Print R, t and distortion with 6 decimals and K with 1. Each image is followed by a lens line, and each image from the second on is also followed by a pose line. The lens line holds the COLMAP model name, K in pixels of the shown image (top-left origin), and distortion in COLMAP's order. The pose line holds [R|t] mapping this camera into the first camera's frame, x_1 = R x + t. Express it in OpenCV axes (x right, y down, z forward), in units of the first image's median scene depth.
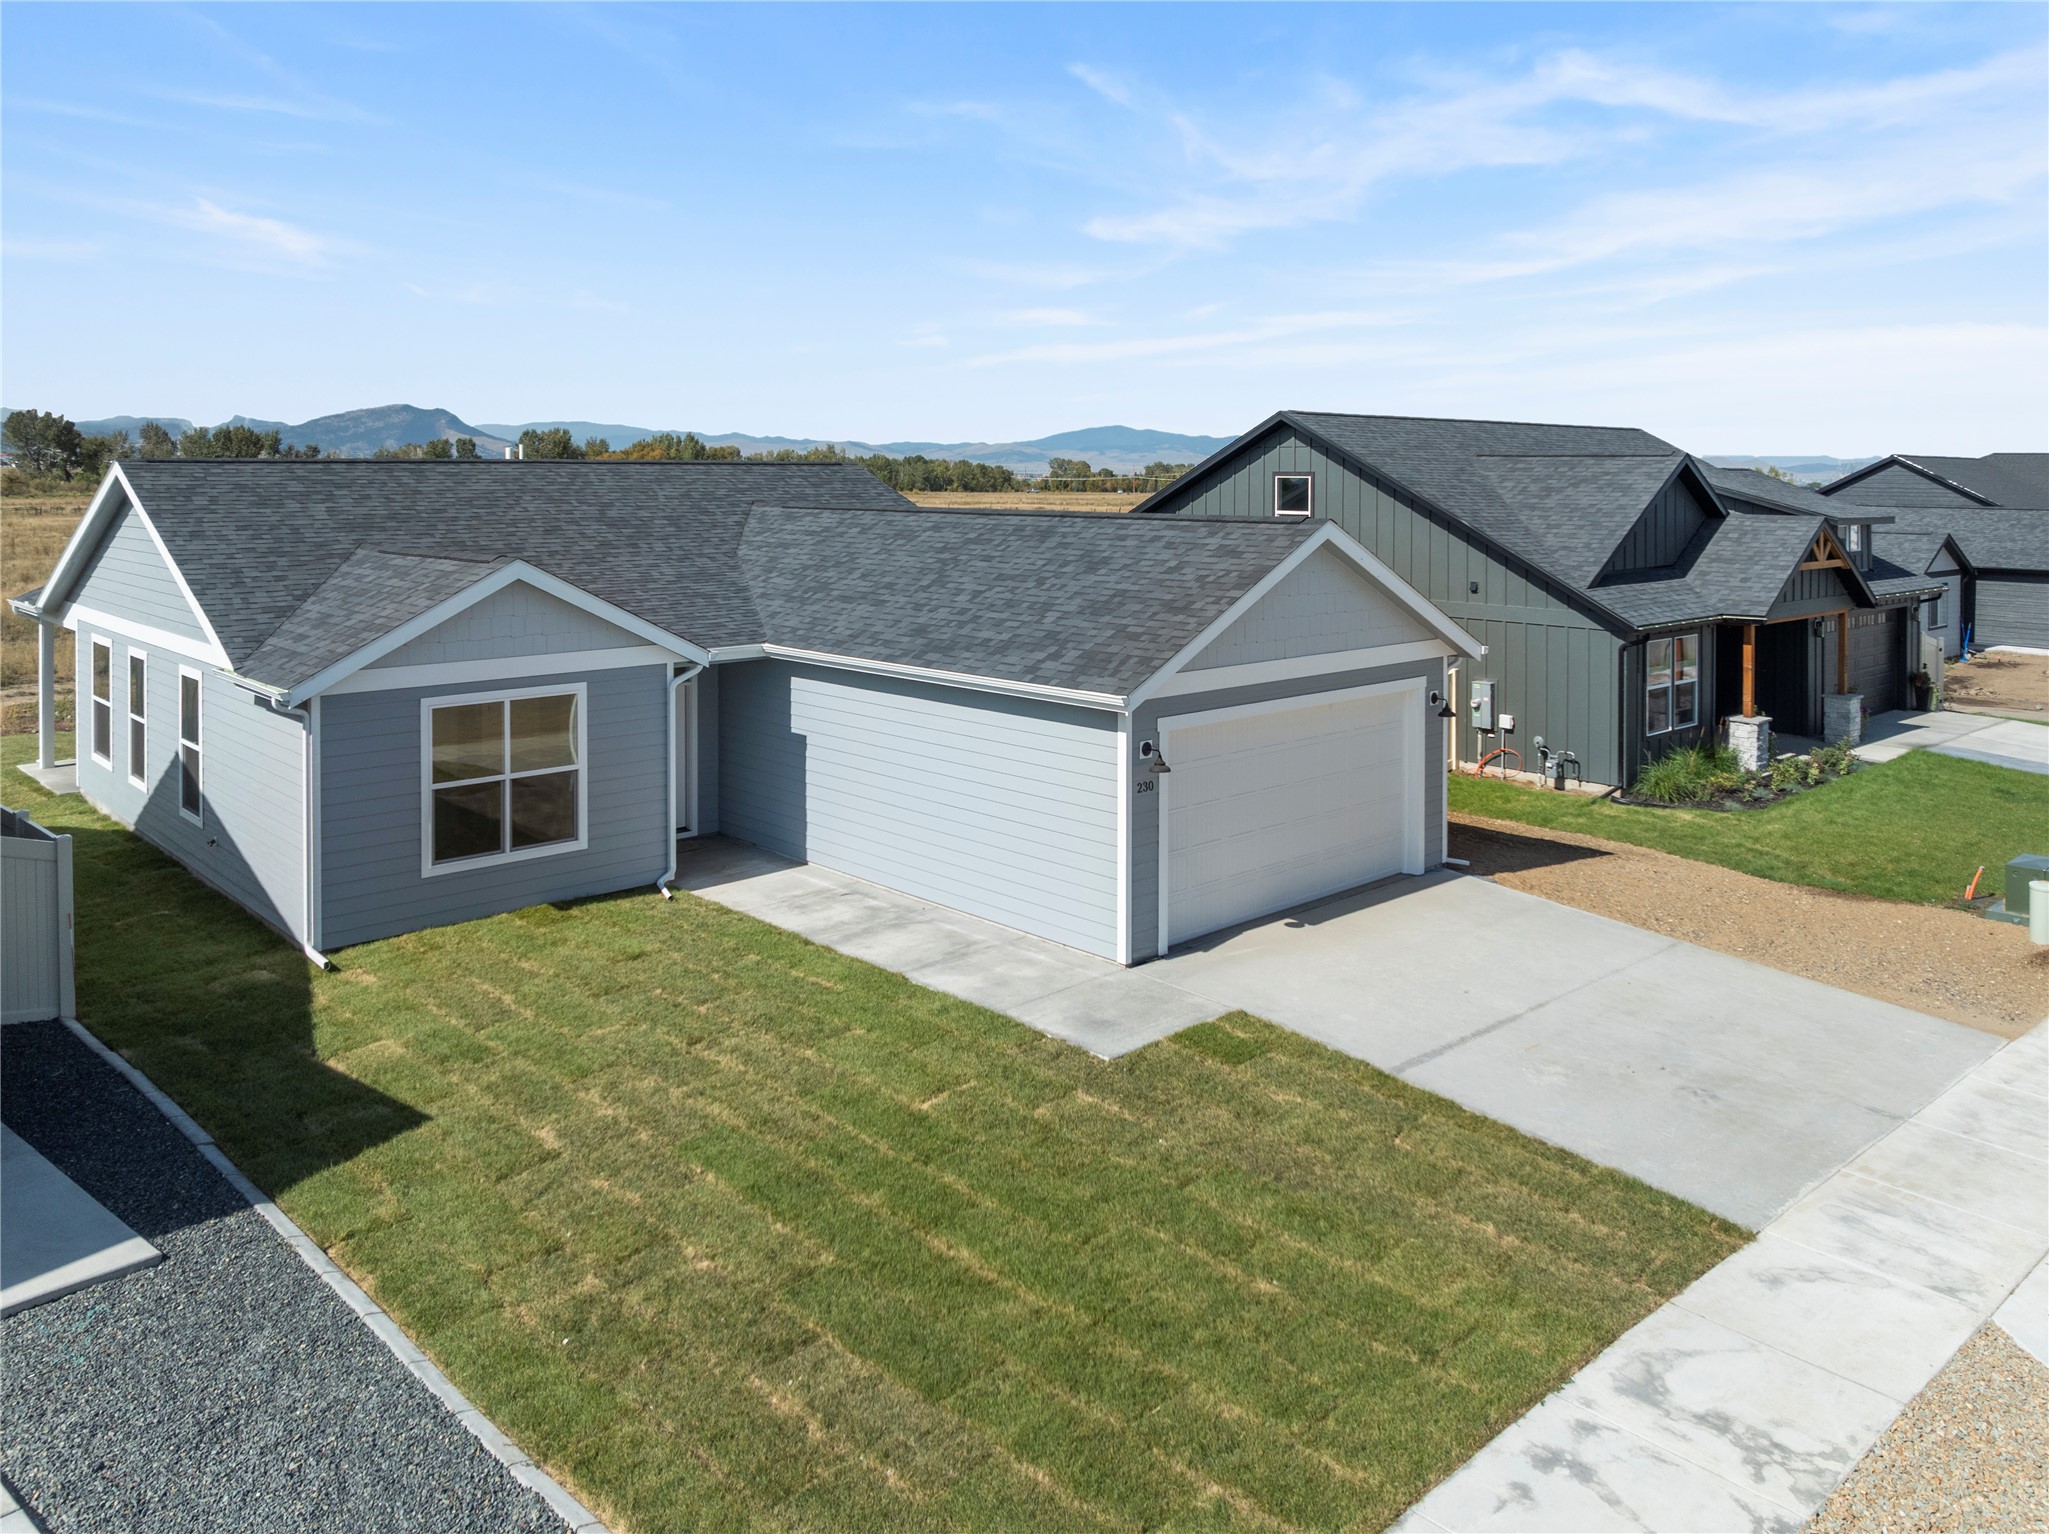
lens RADIAL K [[1511.5, 0, 1019.3], [0, 1511.5, 691.4], [0, 0, 1]] dist [-0.032568, -0.007541]
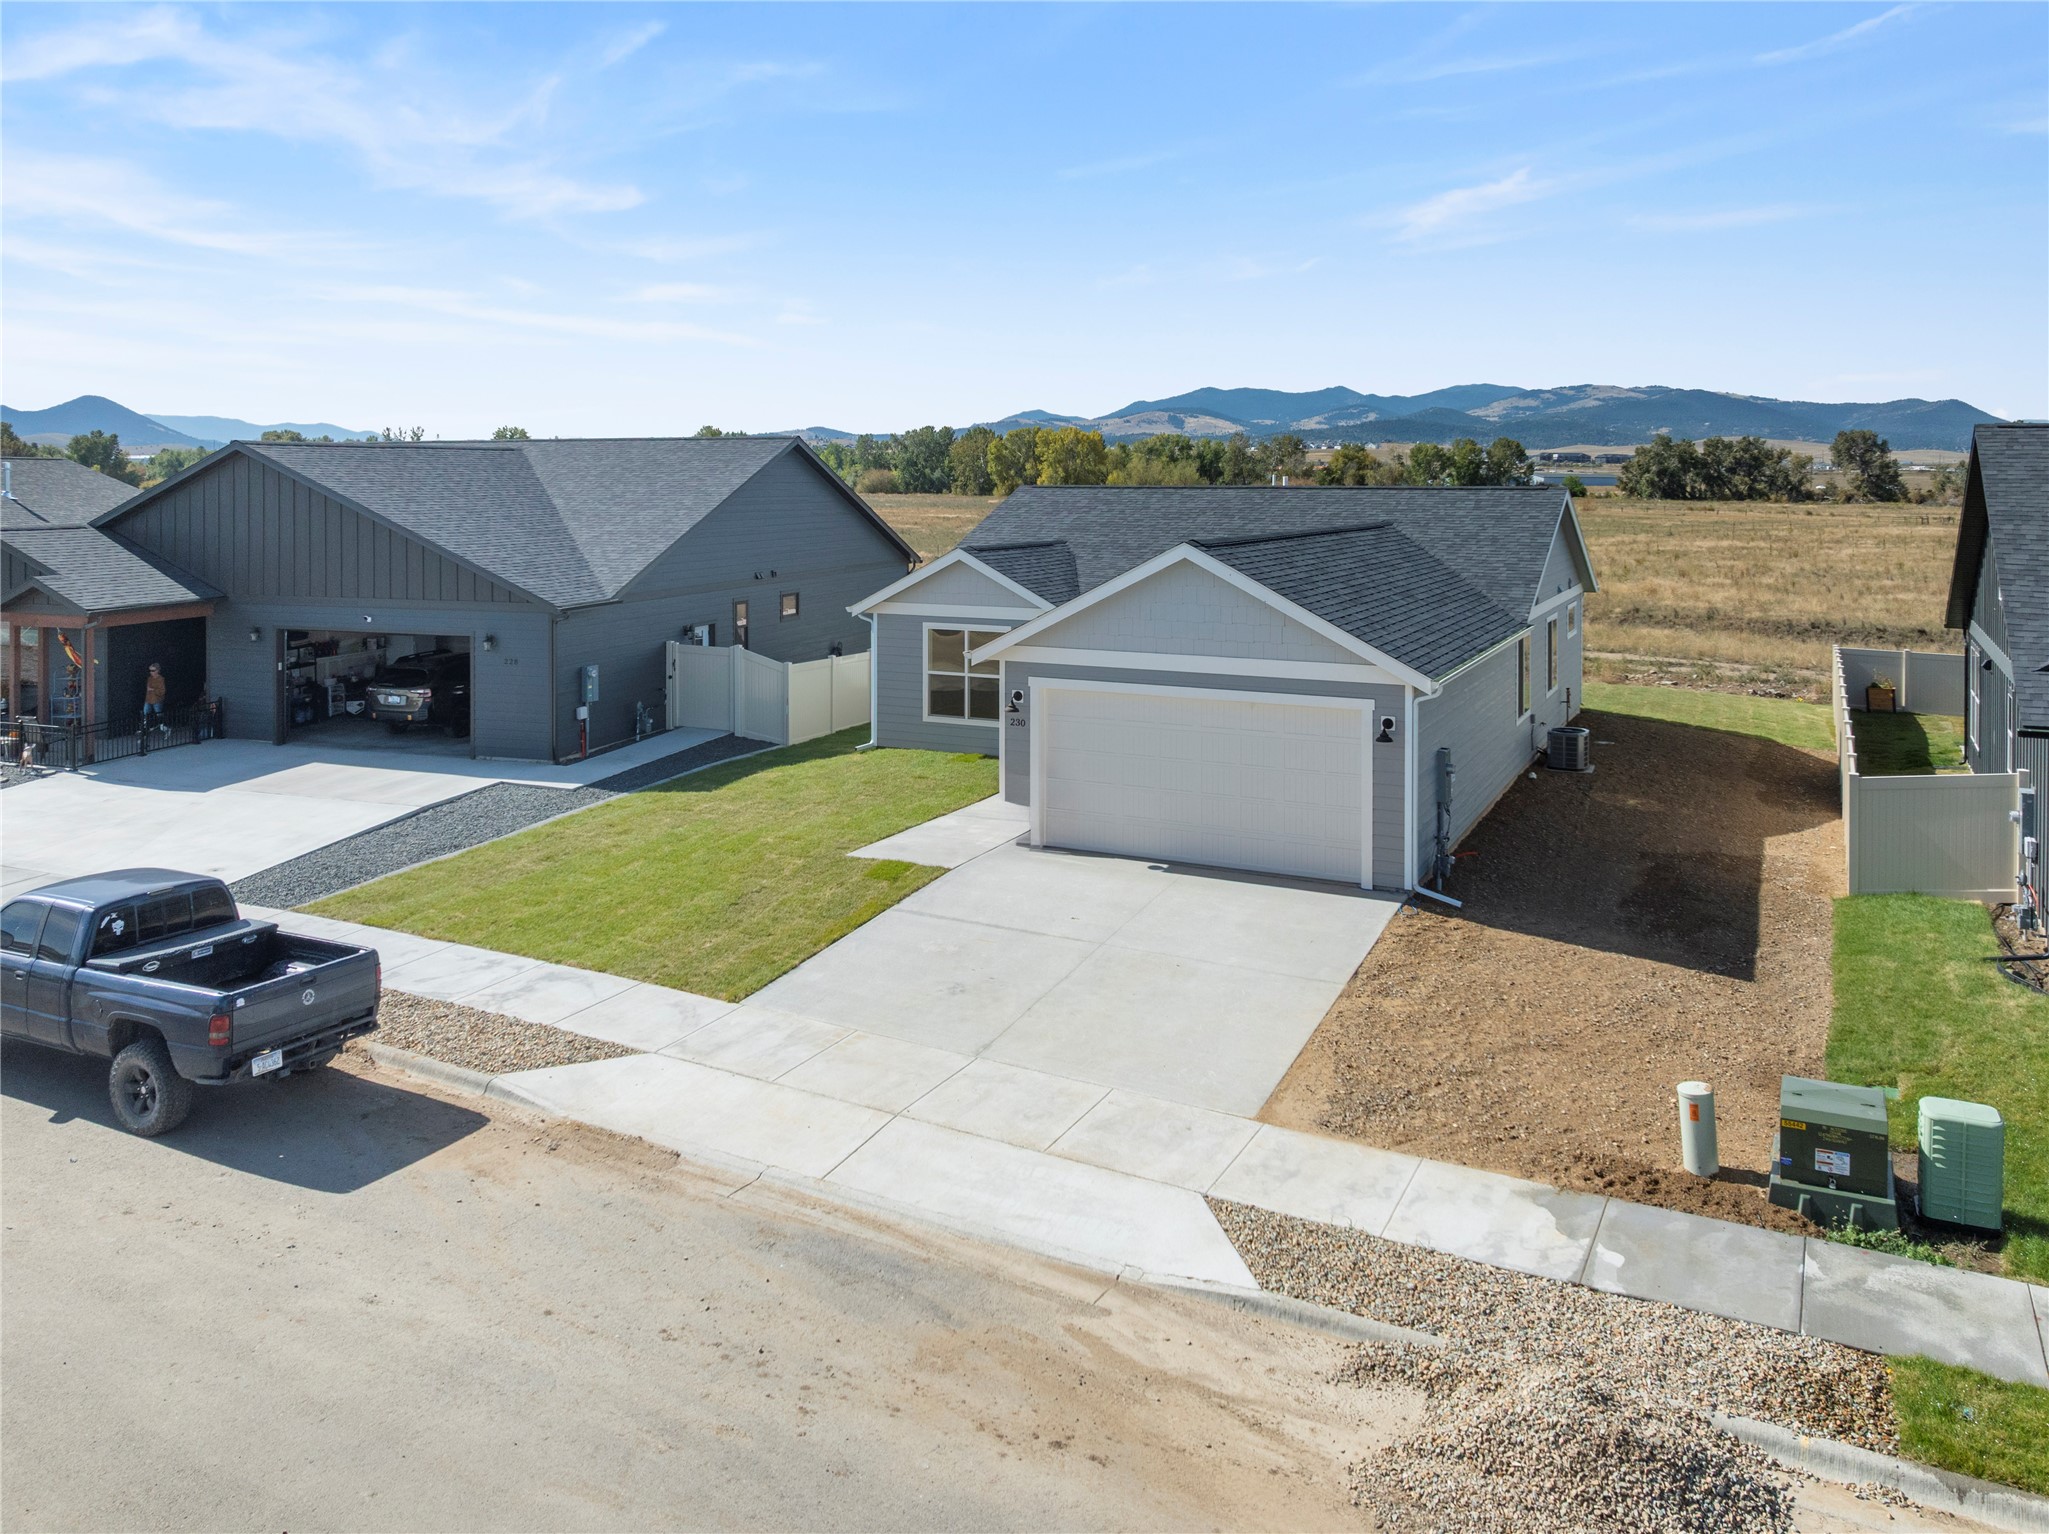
lens RADIAL K [[1422.0, 0, 1024.7], [0, 1422.0, 828.9], [0, 0, 1]] dist [-0.029373, -0.005648]
pose [[0.363761, 0.219436, -0.905276, 1.165535], [-0.132954, 0.974137, 0.182704, -0.075329], [0.921955, 0.053900, 0.383528, 0.432179]]
